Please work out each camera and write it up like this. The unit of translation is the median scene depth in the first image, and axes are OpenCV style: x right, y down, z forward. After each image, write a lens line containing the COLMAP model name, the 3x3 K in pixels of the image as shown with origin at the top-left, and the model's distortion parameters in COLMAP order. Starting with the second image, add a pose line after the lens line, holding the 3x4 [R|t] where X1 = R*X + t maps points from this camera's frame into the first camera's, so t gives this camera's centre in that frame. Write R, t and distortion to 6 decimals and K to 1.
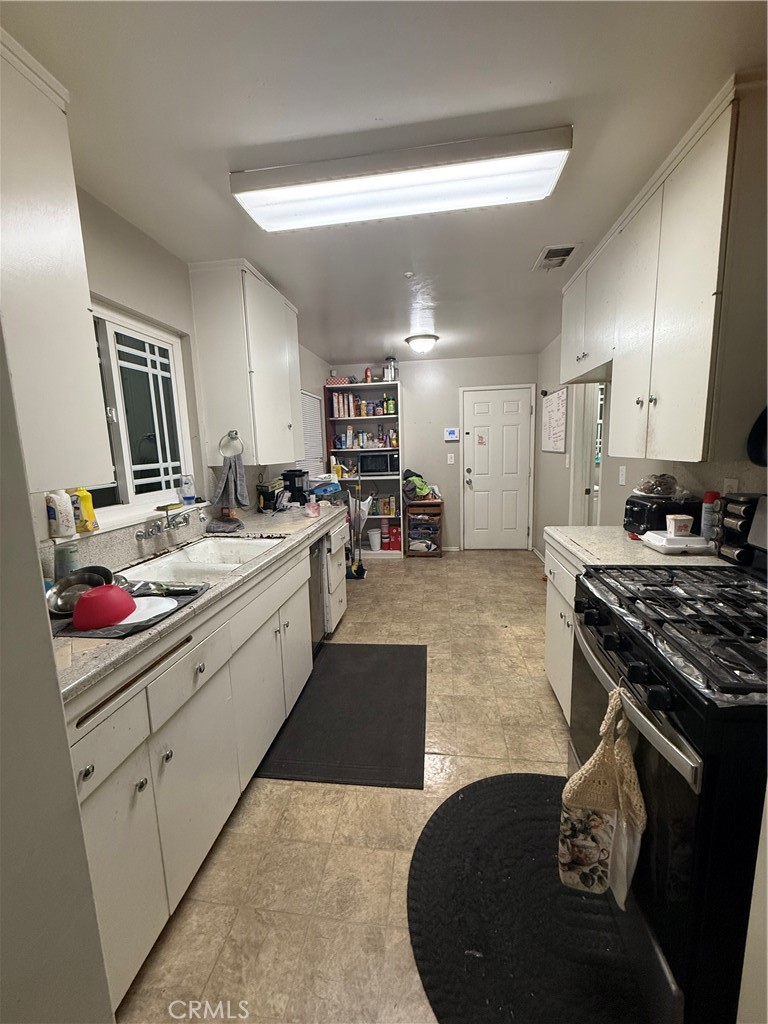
lens RADIAL K [[404.8, 0, 383.4], [0, 404.8, 509.1], [0, 0, 1]] dist [-0.000215, -0.000132]
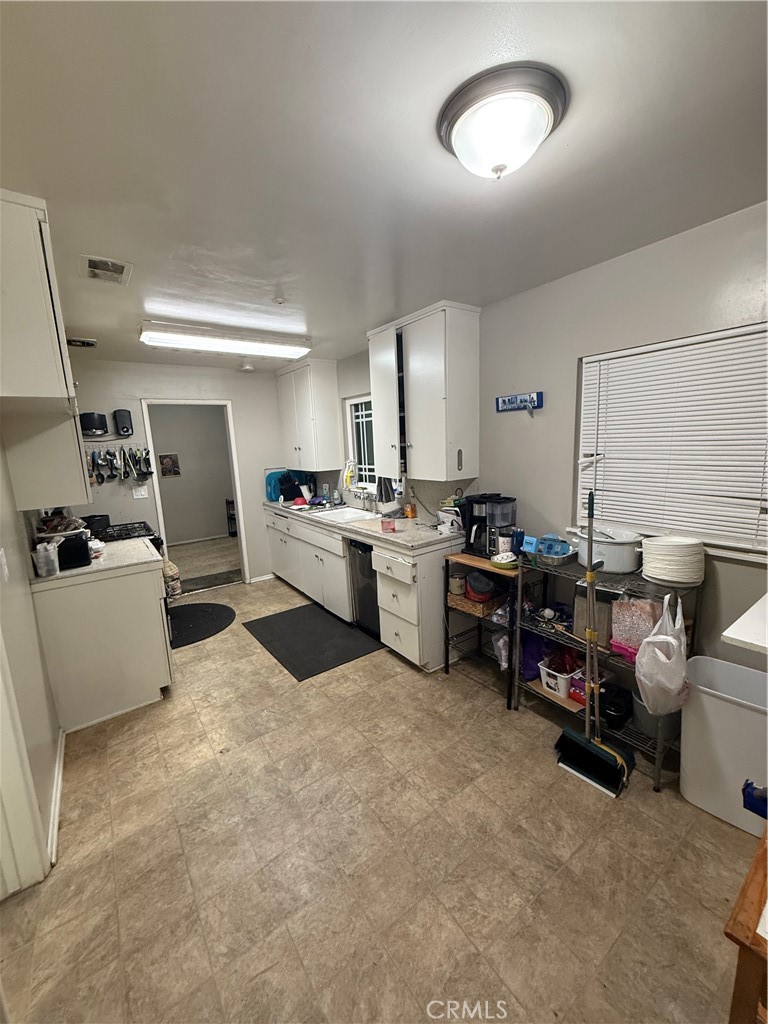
lens RADIAL K [[414.6, 0, 383.0], [0, 414.6, 521.2], [0, 0, 1]] dist [-0.000254, -0.000049]
pose [[-0.727607, 0.195759, -0.657470, 0.747196], [-0.035461, 0.946404, 0.321032, -0.485267], [0.685077, 0.256900, -0.681668, 2.387416]]
